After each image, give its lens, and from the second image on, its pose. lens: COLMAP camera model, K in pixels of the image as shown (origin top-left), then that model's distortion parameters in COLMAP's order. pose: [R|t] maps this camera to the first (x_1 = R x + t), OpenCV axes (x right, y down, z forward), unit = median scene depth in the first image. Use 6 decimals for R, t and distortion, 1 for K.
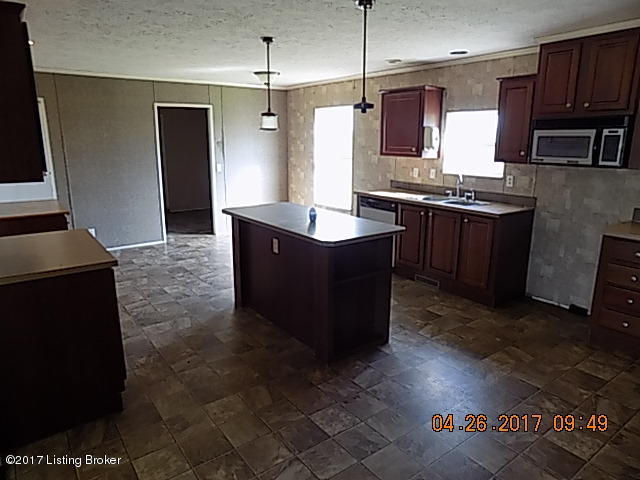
lens RADIAL K [[428.0, 0, 320.1], [0, 428.0, 226.2], [0, 0, 1]] dist [0.001237, 0.000336]
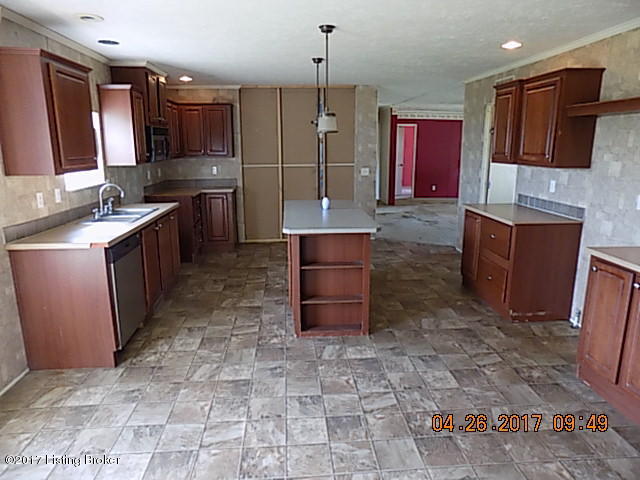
lens RADIAL K [[429.4, 0, 320.0], [0, 429.4, 240.0], [0, 0, 1]] dist [-0.000086, 0.000504]
pose [[-0.844199, -0.117730, 0.522941, -0.569247], [0.114460, 0.913490, 0.390430, -0.354199], [-0.523666, 0.389457, -0.757692, 1.706616]]
